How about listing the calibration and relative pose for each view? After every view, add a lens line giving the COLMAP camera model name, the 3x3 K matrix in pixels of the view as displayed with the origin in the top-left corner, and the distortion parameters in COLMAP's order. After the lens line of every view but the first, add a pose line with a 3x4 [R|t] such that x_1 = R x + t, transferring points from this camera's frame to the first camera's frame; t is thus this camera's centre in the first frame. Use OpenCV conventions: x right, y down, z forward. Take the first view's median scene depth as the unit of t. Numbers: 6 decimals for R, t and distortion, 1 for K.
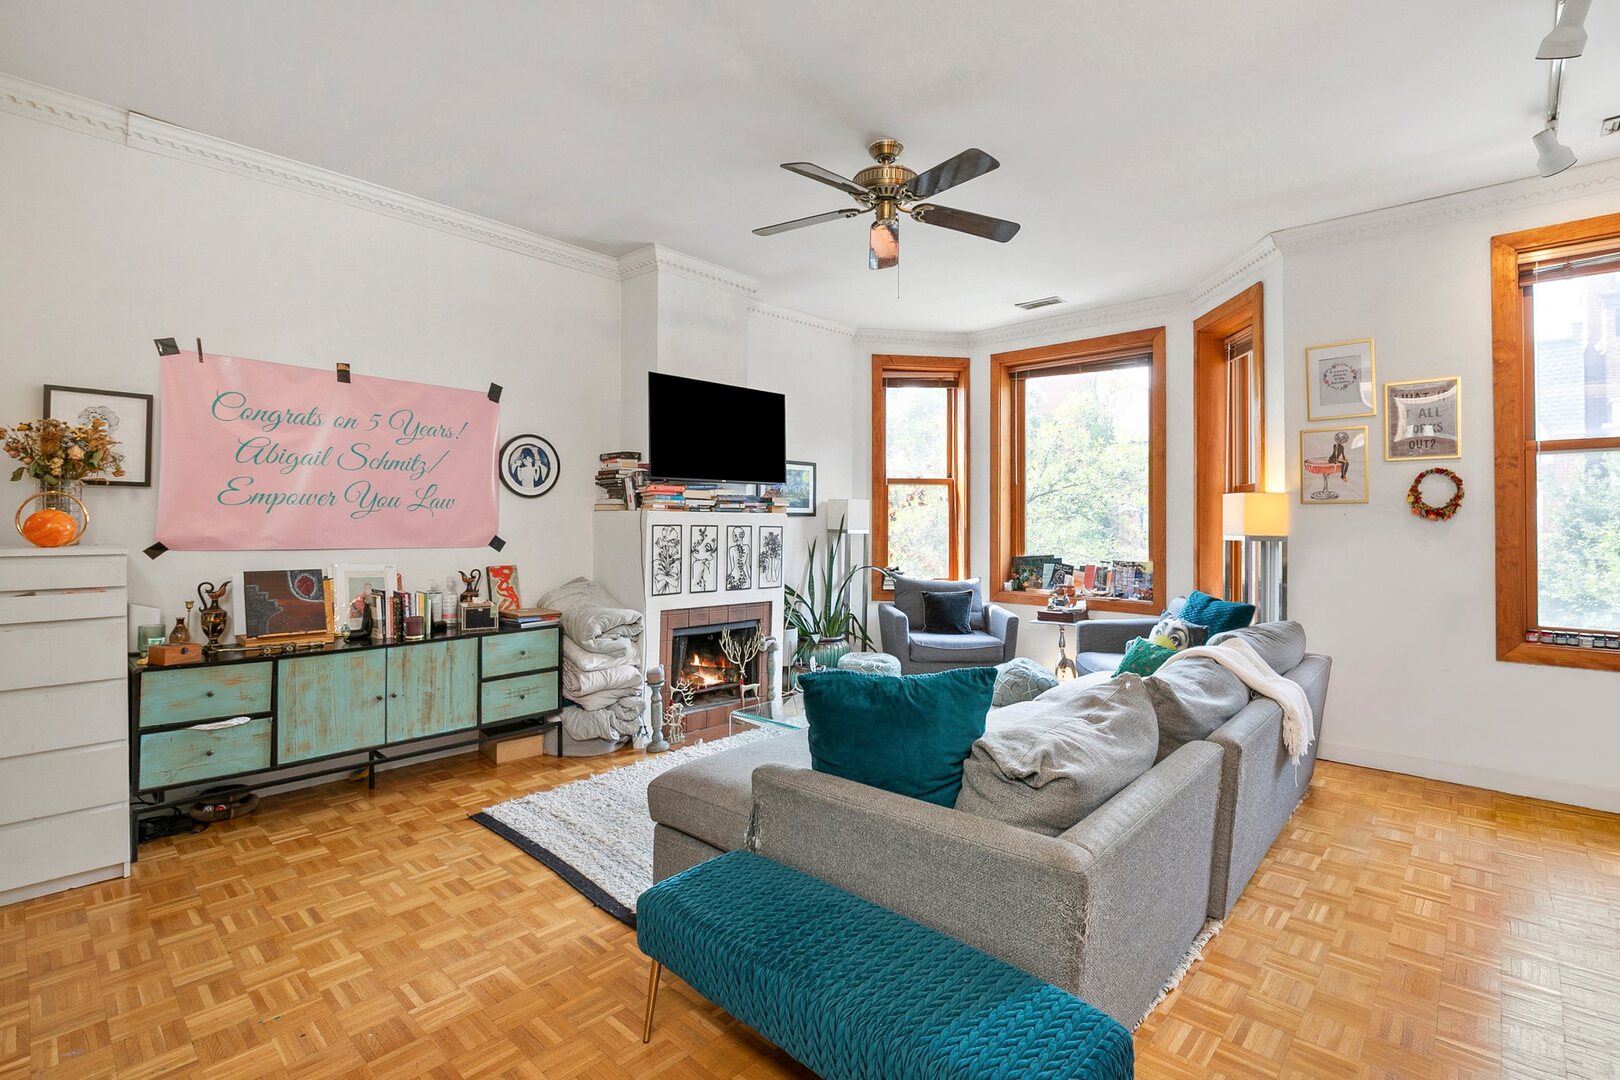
lens RADIAL K [[740.6, 0, 811.8], [0, 740.6, 513.7], [0, 0, 1]] dist [-0.013789, 0.000002]
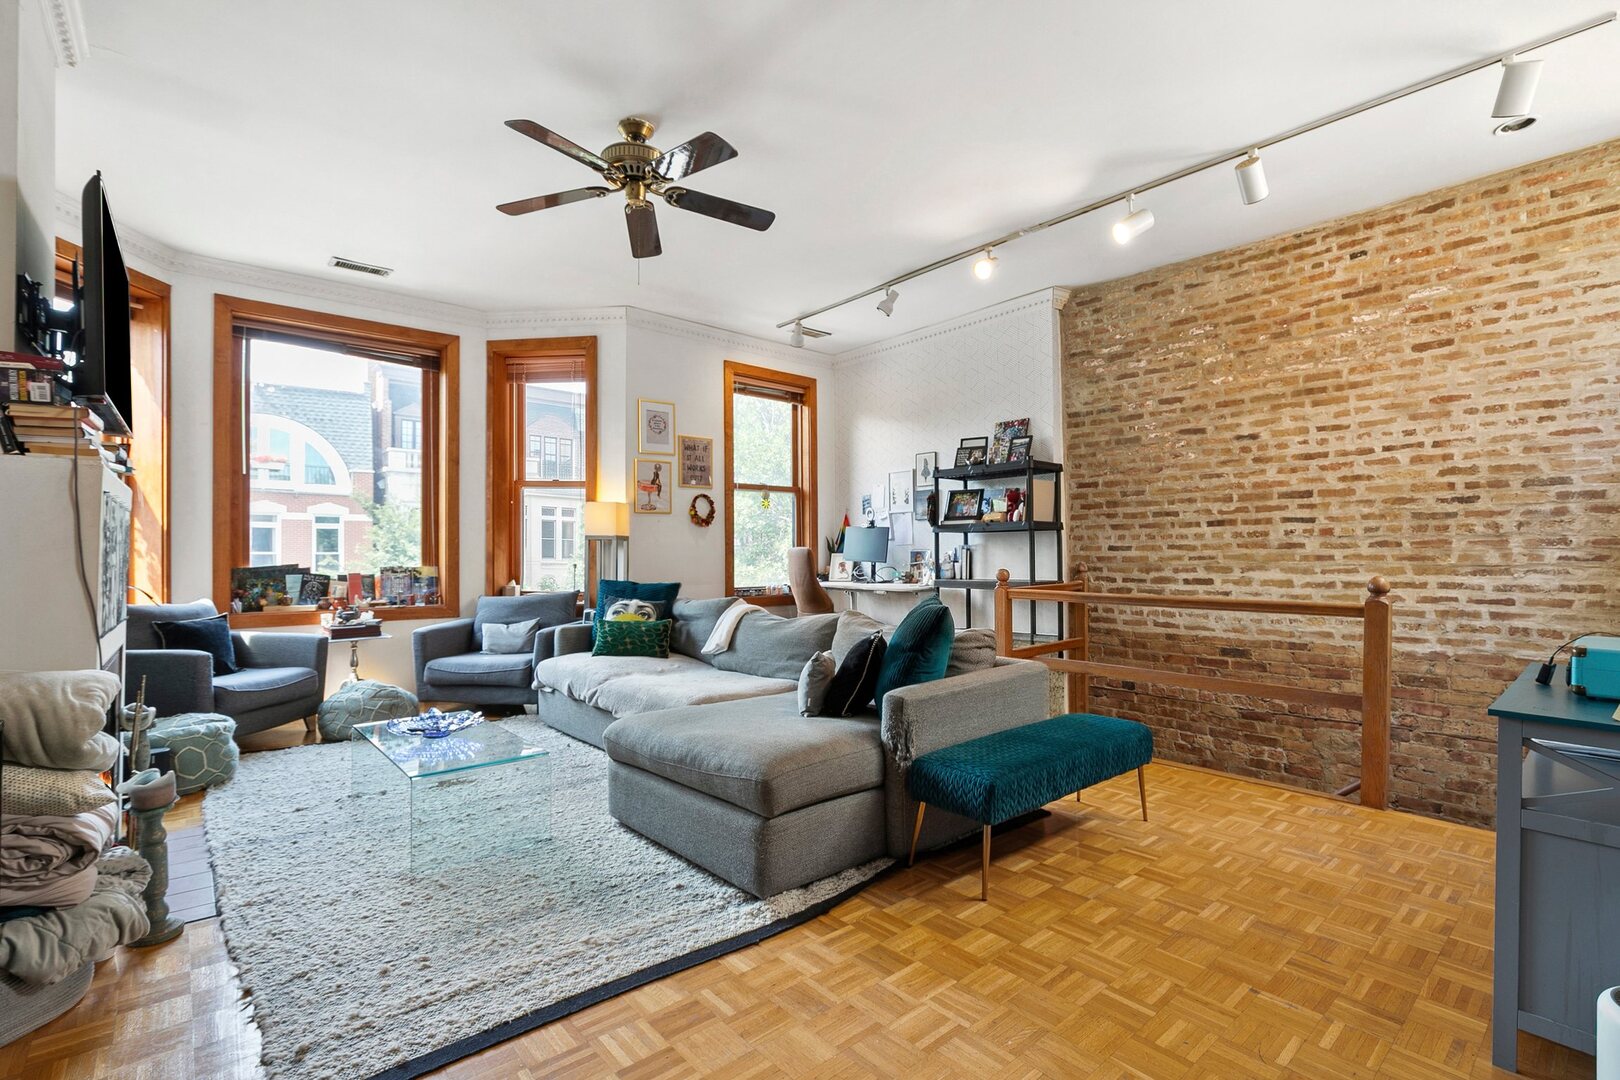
lens RADIAL K [[744.8, 0, 818.3], [0, 744.8, 560.4], [0, 0, 1]] dist [-0.001831, -0.000213]
pose [[0.128860, -0.020218, 0.991457, -0.710434], [-0.011680, 0.999692, 0.021904, 0.044005], [-0.991594, -0.014403, 0.128584, 0.520223]]
